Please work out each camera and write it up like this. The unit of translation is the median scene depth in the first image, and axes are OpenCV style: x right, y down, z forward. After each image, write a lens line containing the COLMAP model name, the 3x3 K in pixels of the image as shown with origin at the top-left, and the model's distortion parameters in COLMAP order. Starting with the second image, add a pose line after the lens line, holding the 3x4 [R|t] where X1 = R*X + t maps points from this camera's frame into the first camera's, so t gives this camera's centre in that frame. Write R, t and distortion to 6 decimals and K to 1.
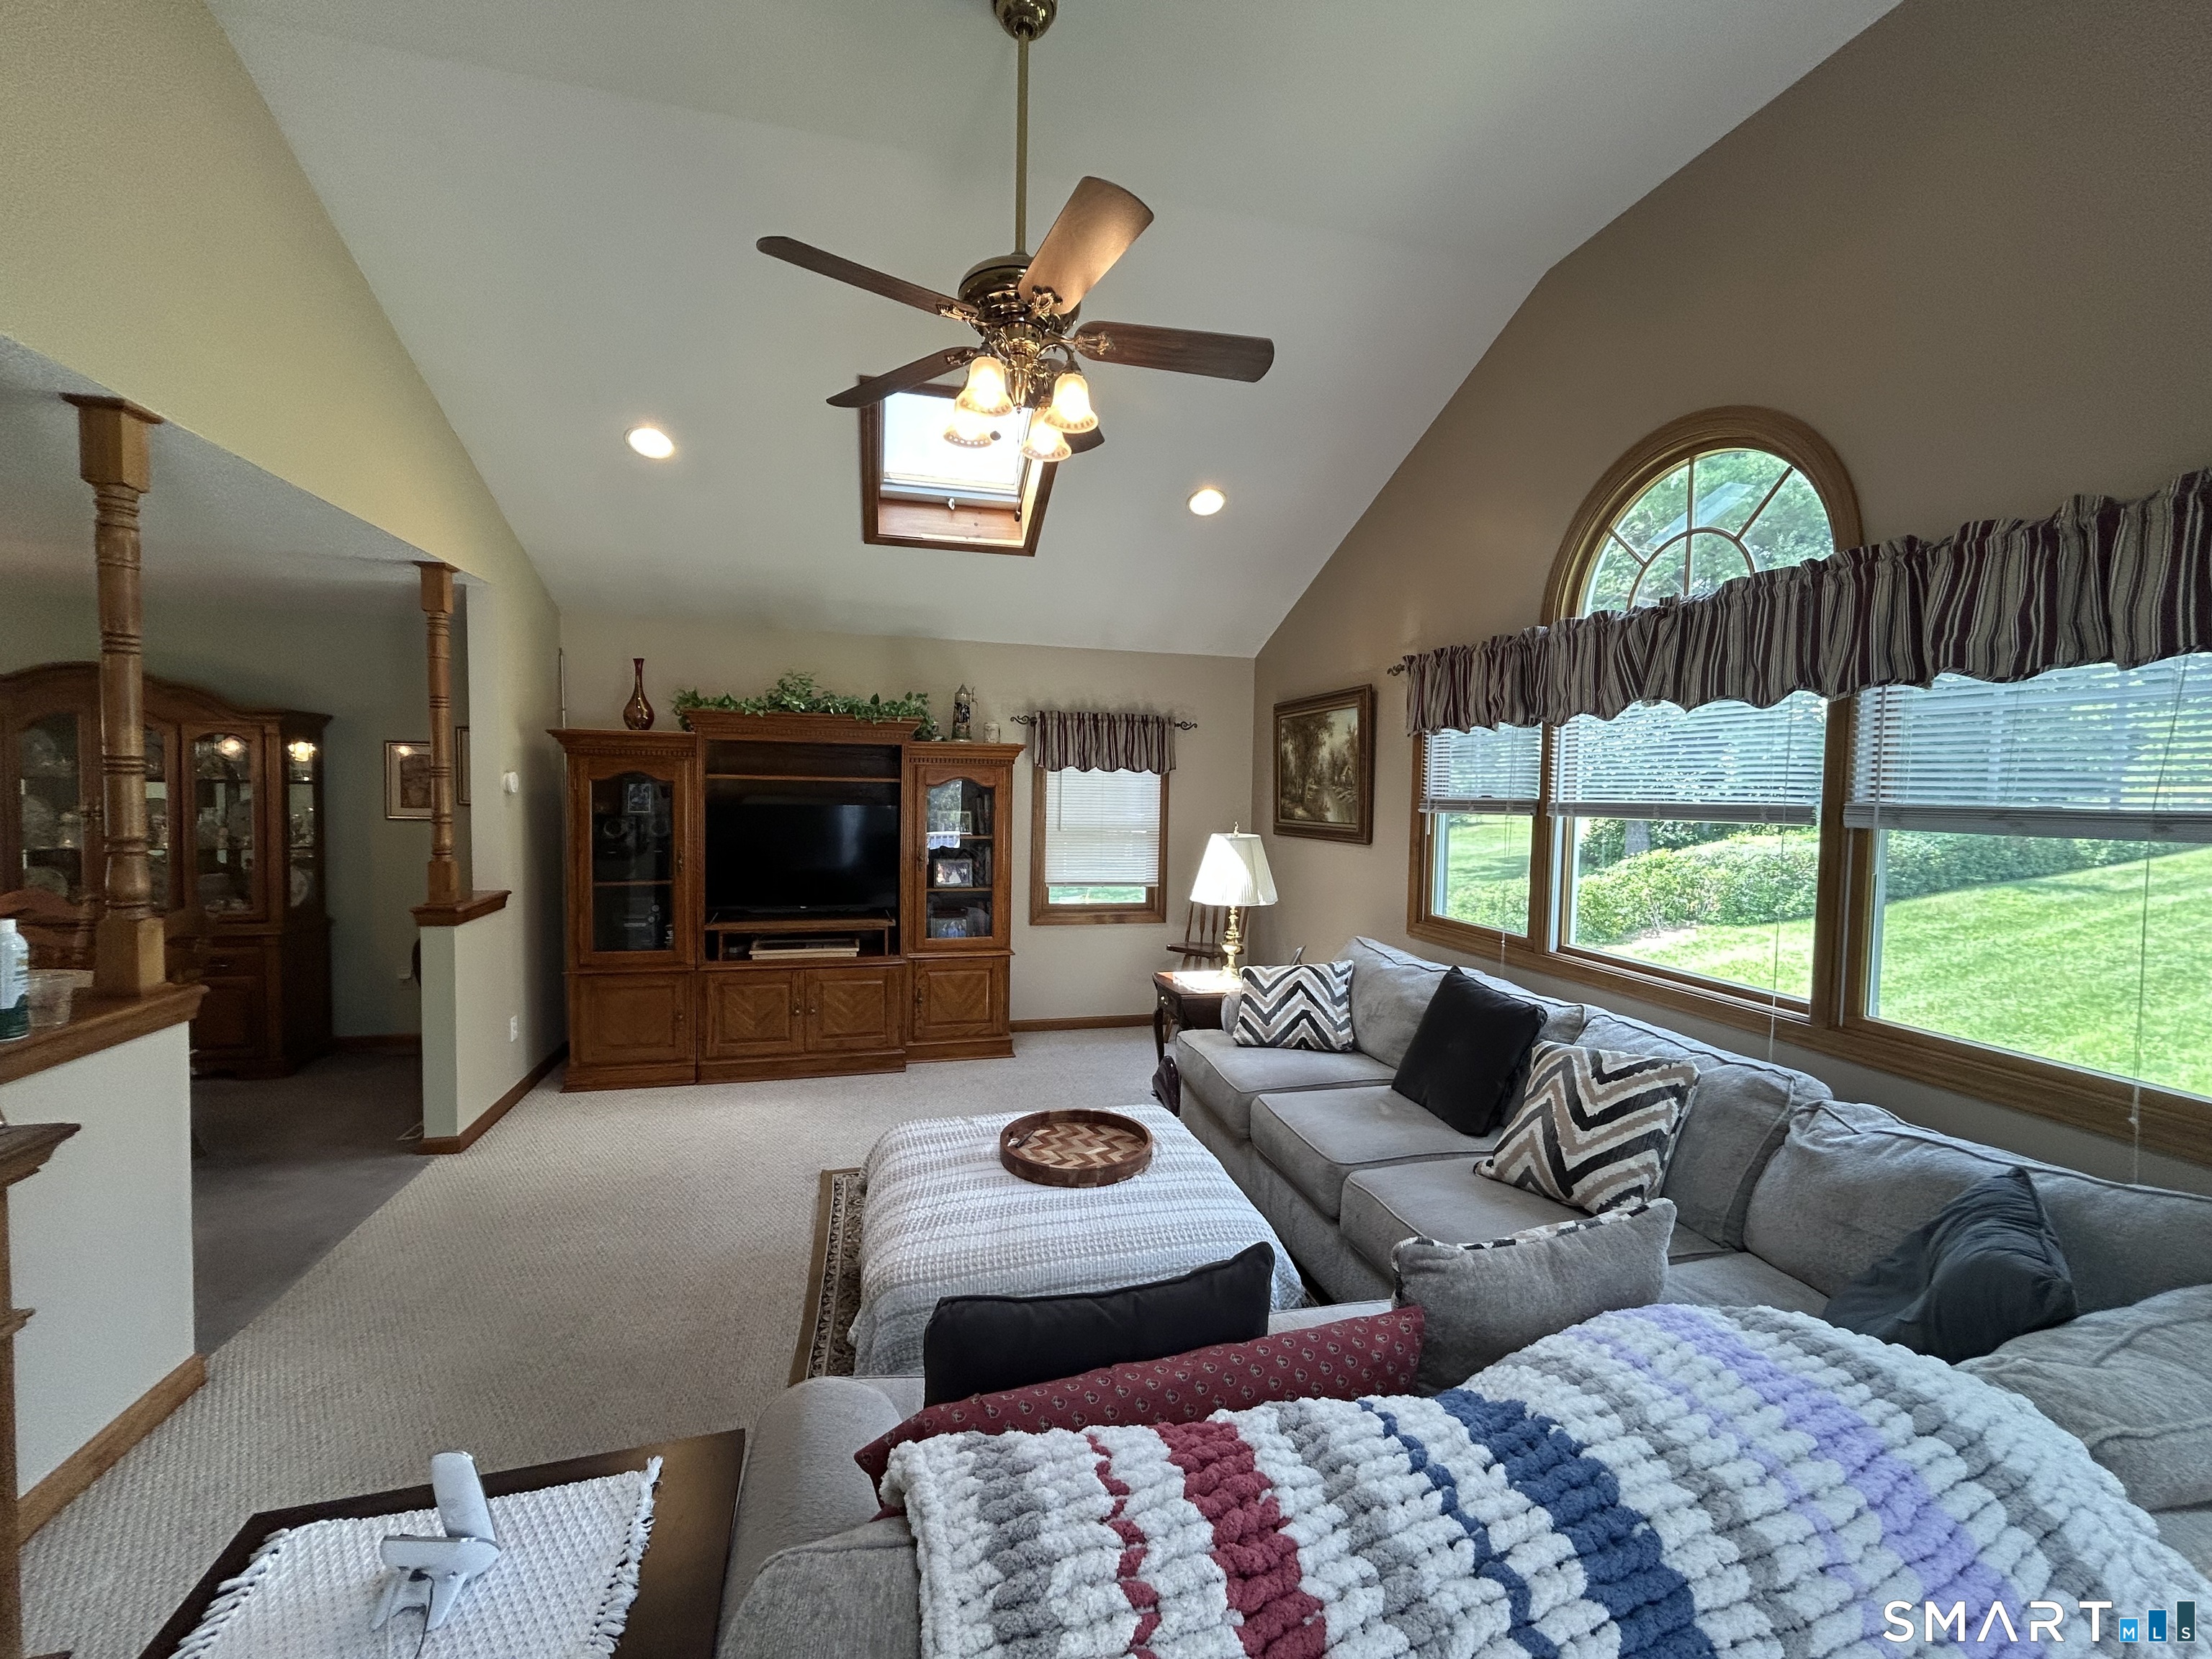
lens RADIAL K [[898.5, 0, 1108.1], [0, 898.5, 827.9], [0, 0, 1]] dist [-0.001128, -0.000743]
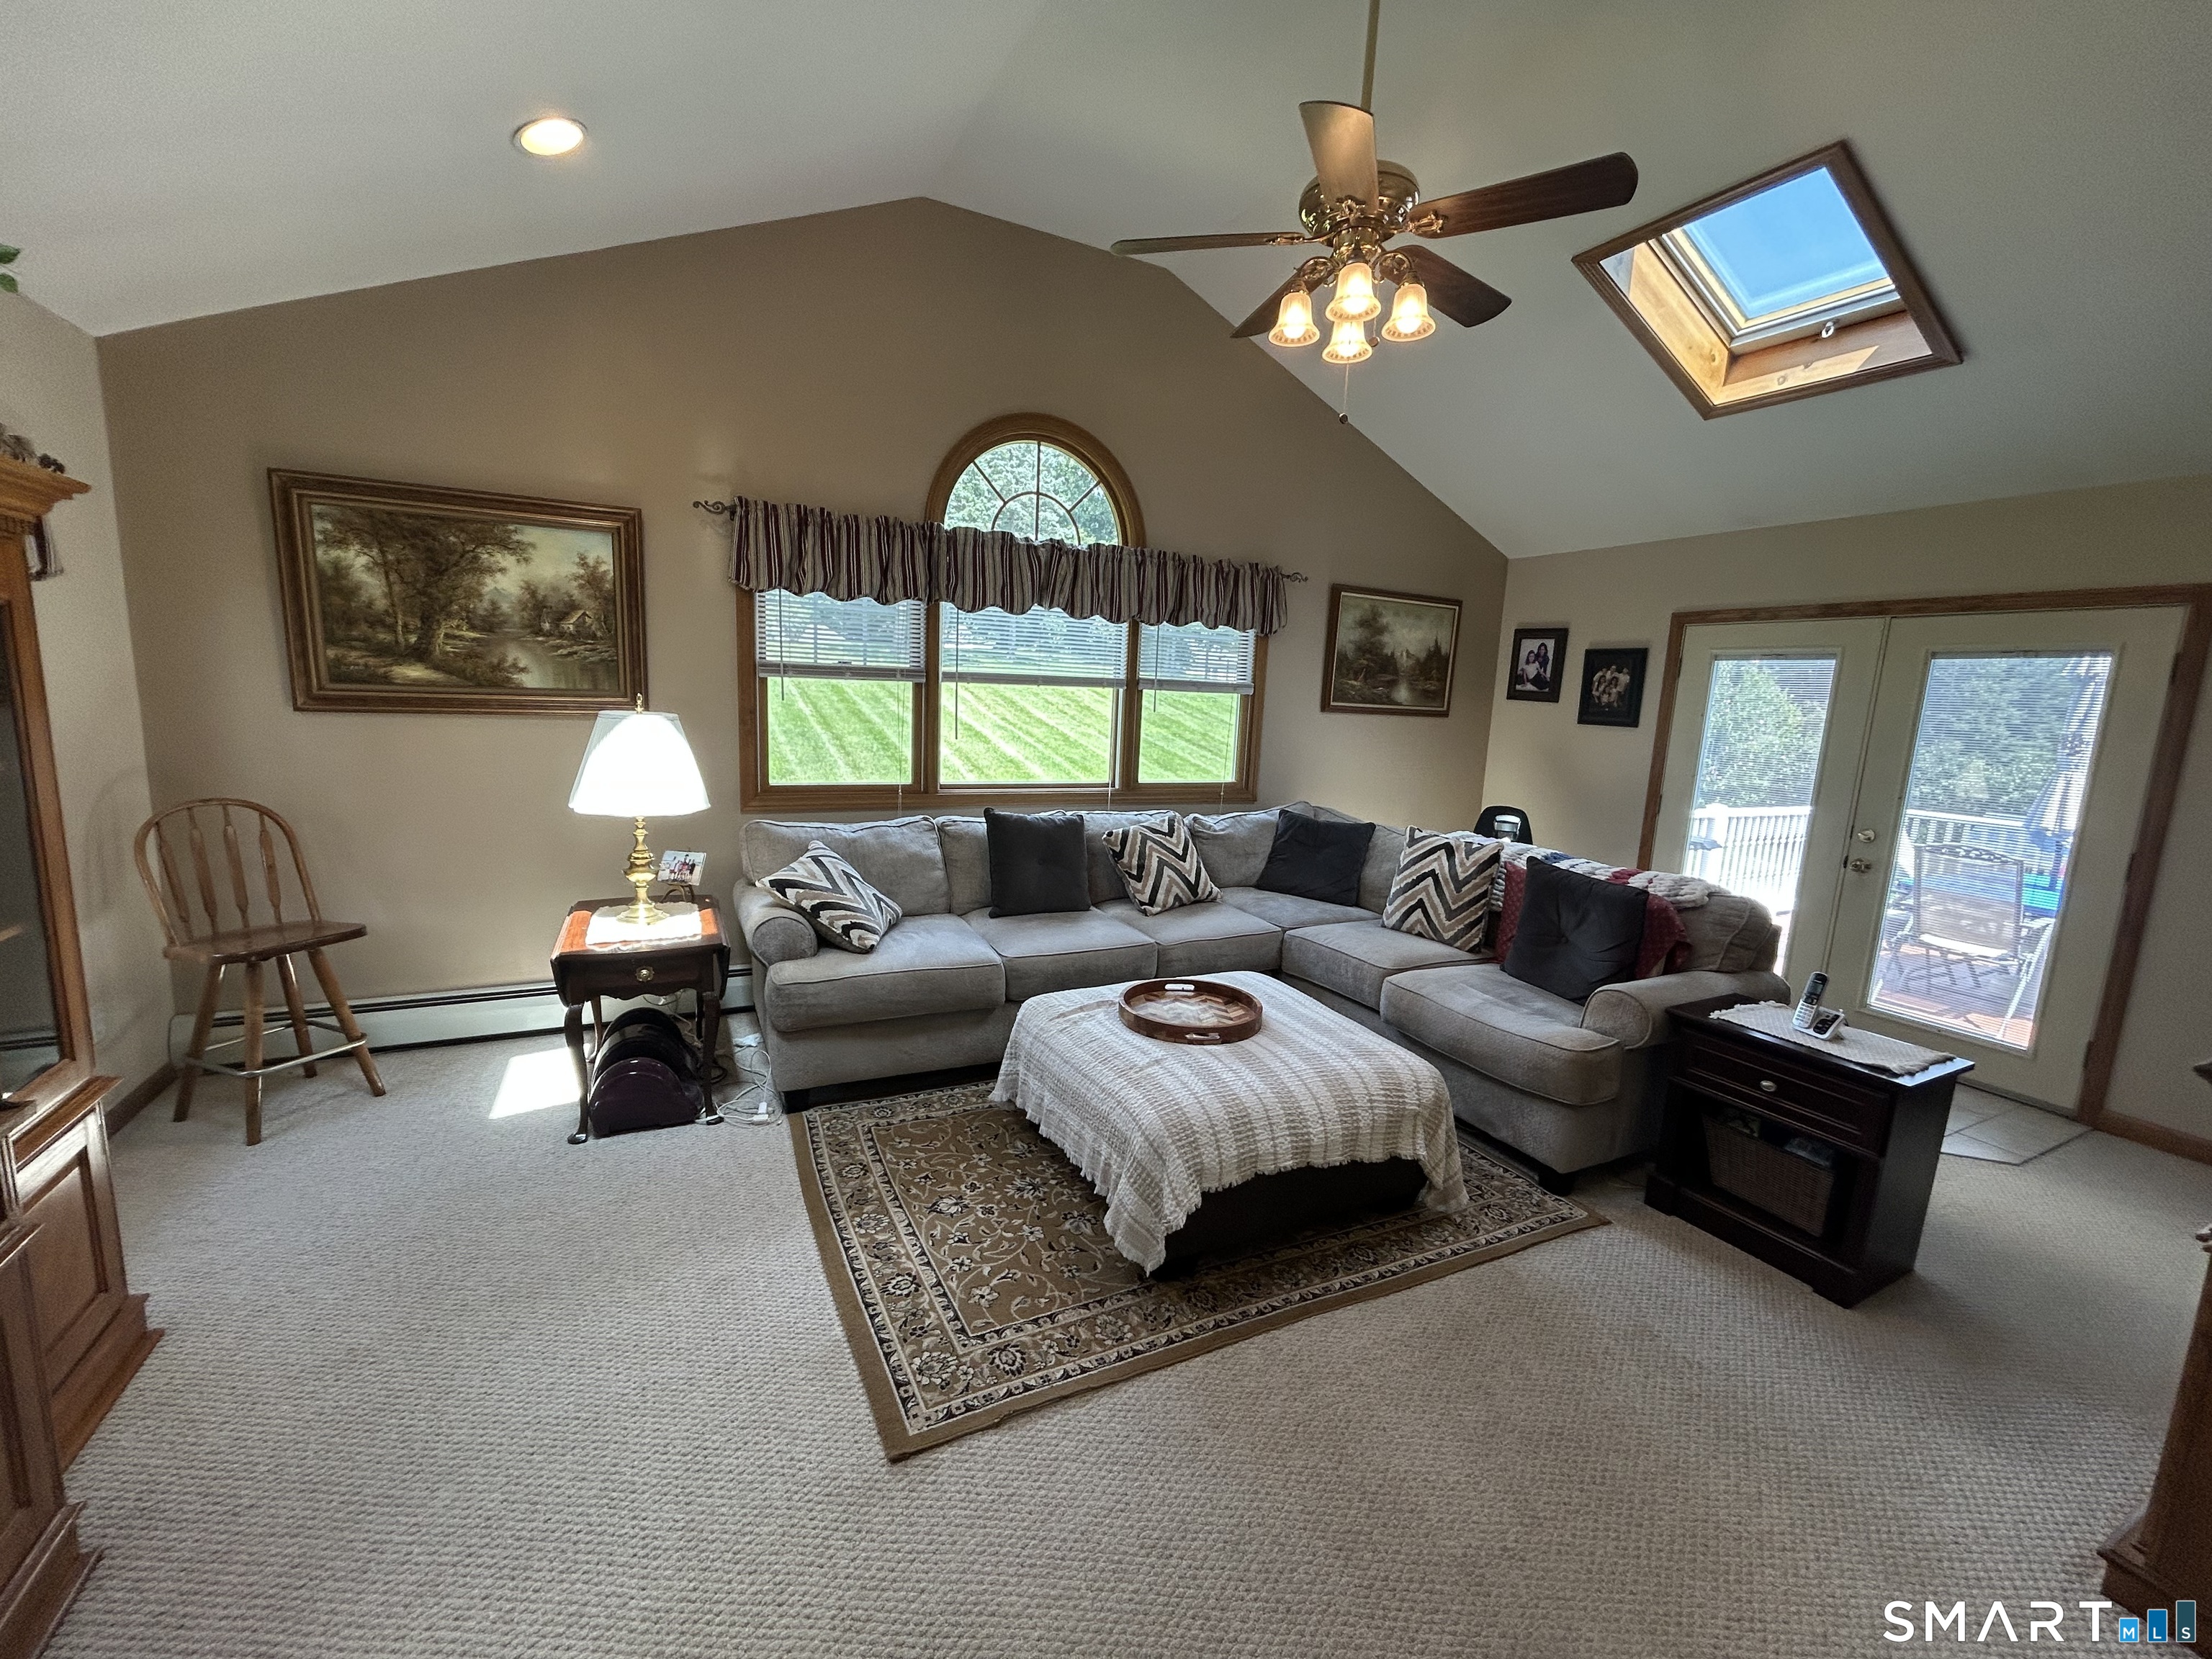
lens RADIAL K [[898.5, 0, 1104.7], [0, 898.5, 826.8], [0, 0, 1]] dist [-0.001128, -0.000743]
pose [[-0.227260, -0.162094, 0.960249, -0.677608], [0.002072, 0.985967, 0.166926, -0.020180], [-0.973832, 0.039926, -0.223735, 0.911195]]
